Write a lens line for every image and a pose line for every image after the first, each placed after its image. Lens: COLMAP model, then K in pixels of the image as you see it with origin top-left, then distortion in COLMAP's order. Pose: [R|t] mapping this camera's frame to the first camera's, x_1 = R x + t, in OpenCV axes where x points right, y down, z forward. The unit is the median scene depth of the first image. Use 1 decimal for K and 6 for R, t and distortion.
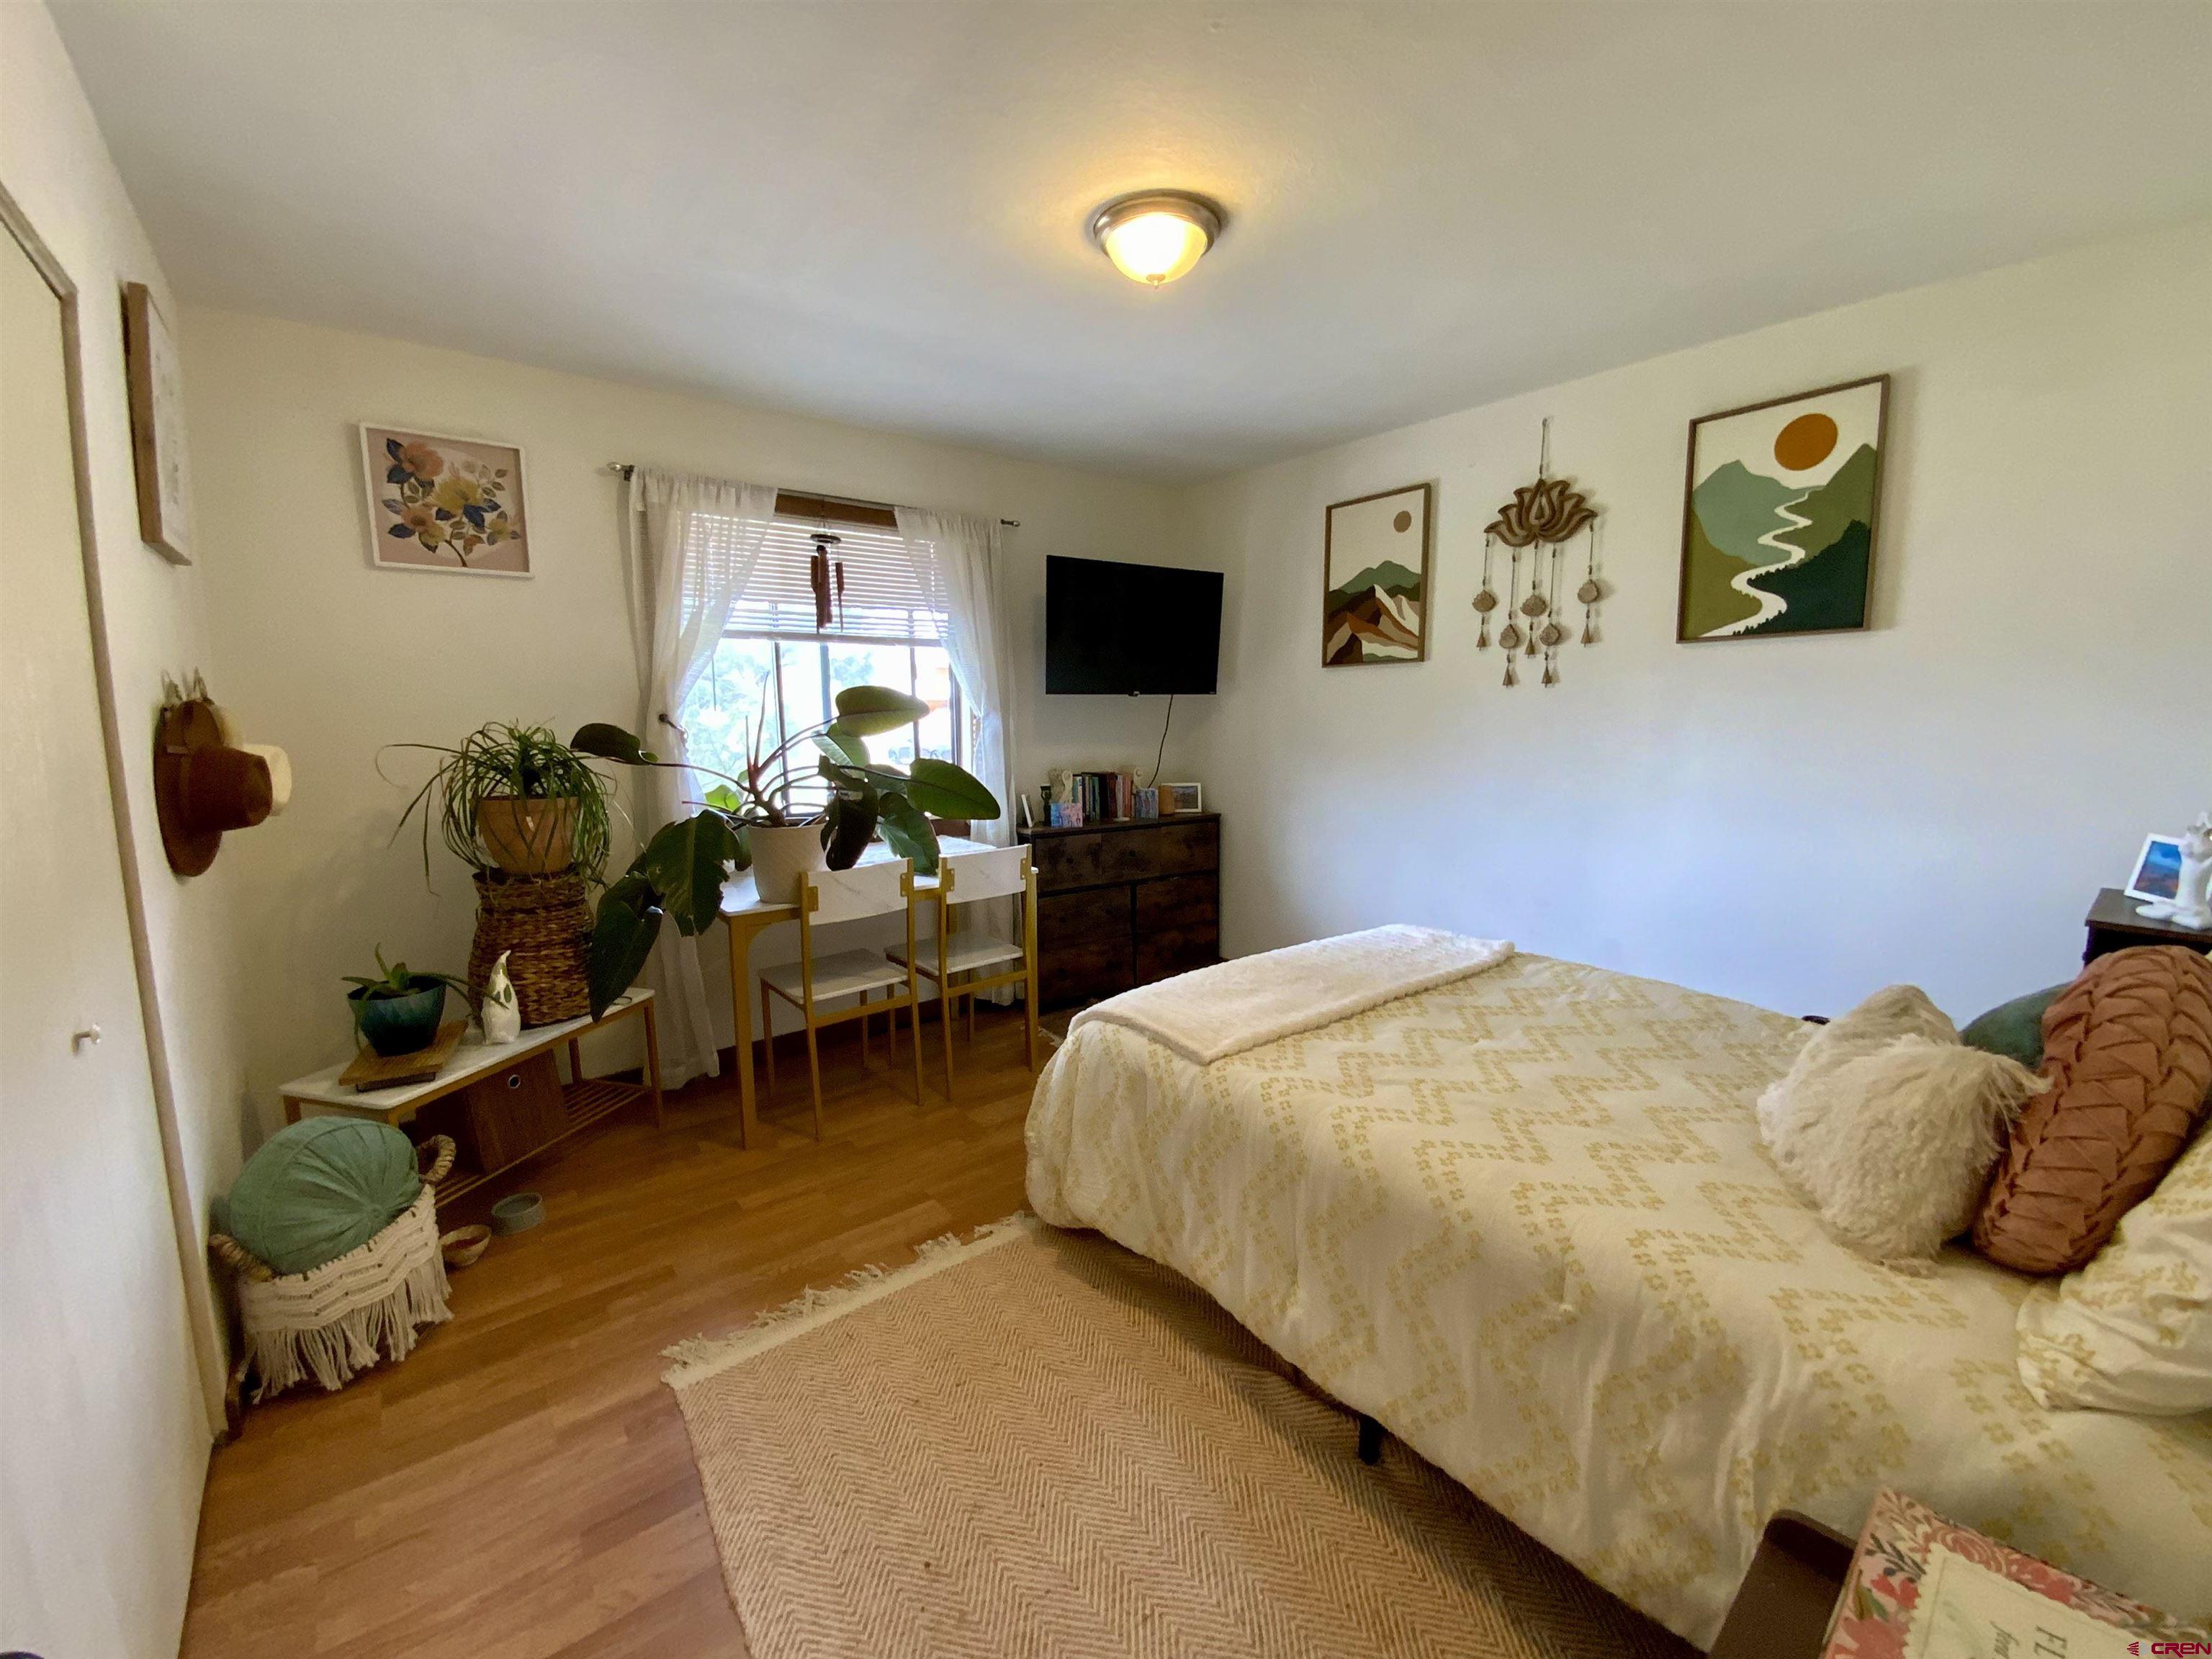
lens RADIAL K [[896.0, 0, 1106.0], [0, 896.0, 829.5], [0, 0, 1]] dist [0.045959, -0.027953]
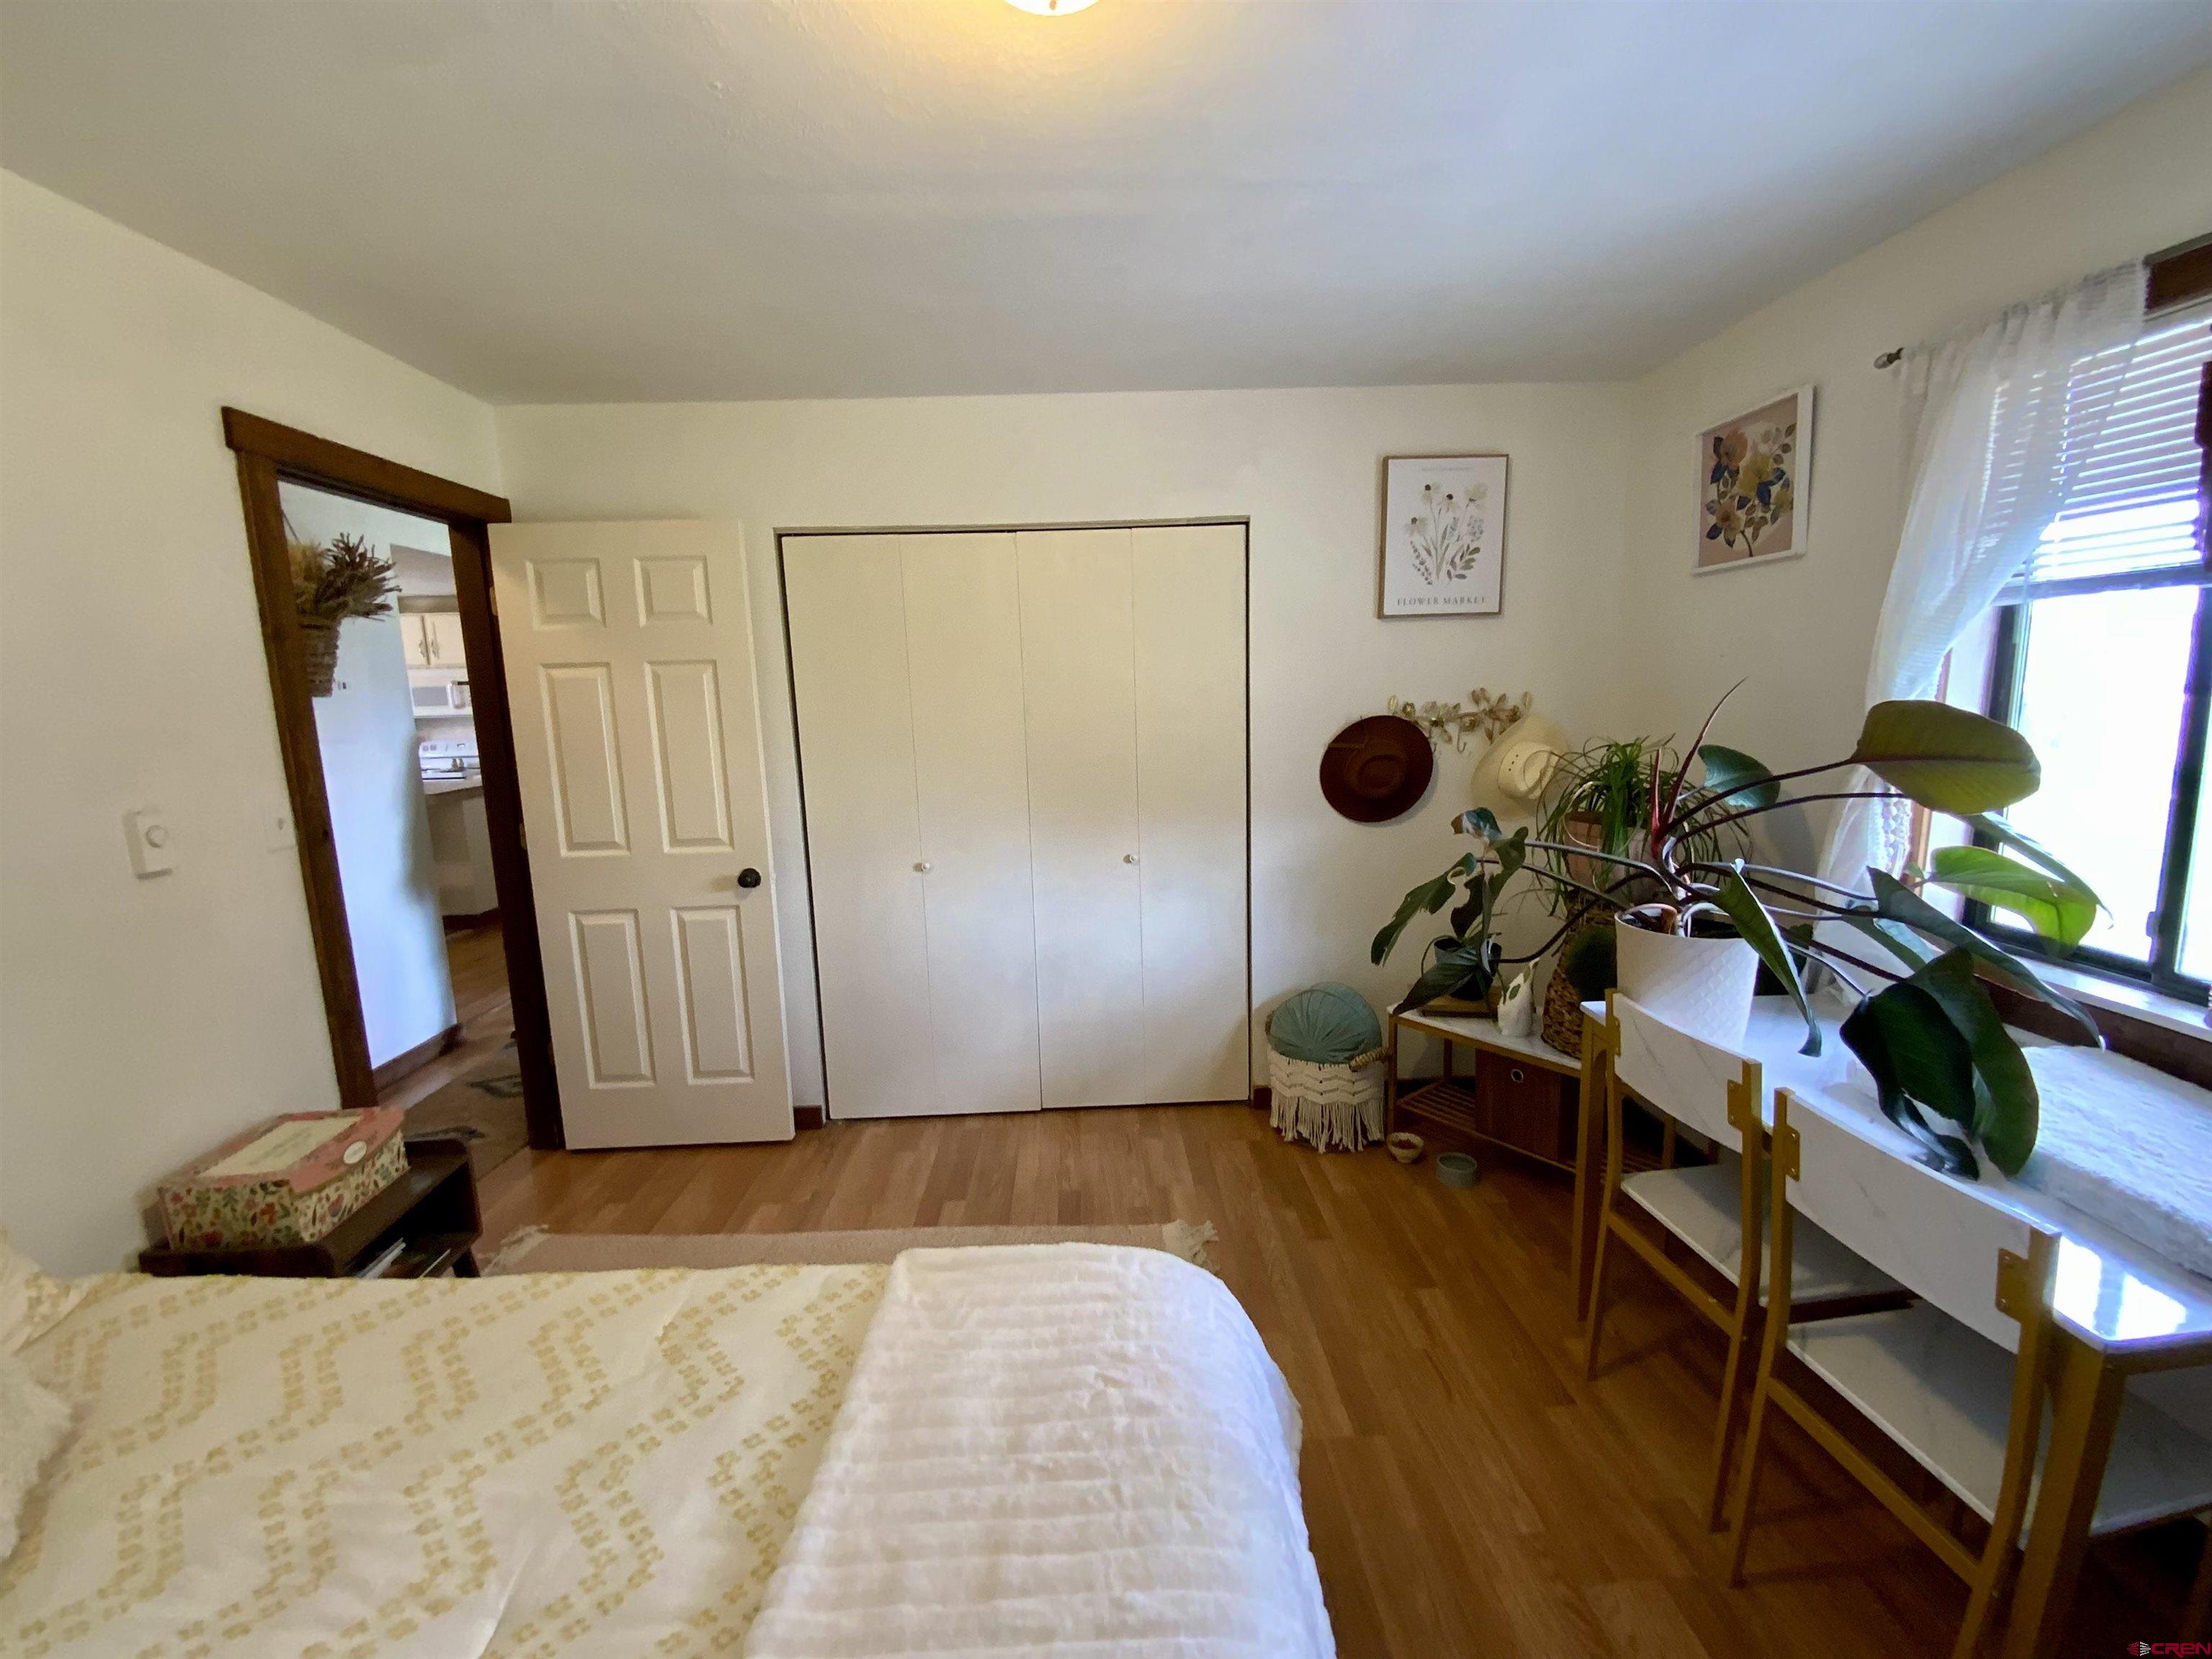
lens RADIAL K [[896.0, 0, 1106.0], [0, 896.0, 829.5], [0, 0, 1]] dist [0.045959, -0.027953]
pose [[-0.592268, 0.142774, -0.792991, 0.405942], [-0.078394, 0.969296, 0.233068, -0.197939], [0.801918, 0.200204, -0.562890, 1.089811]]
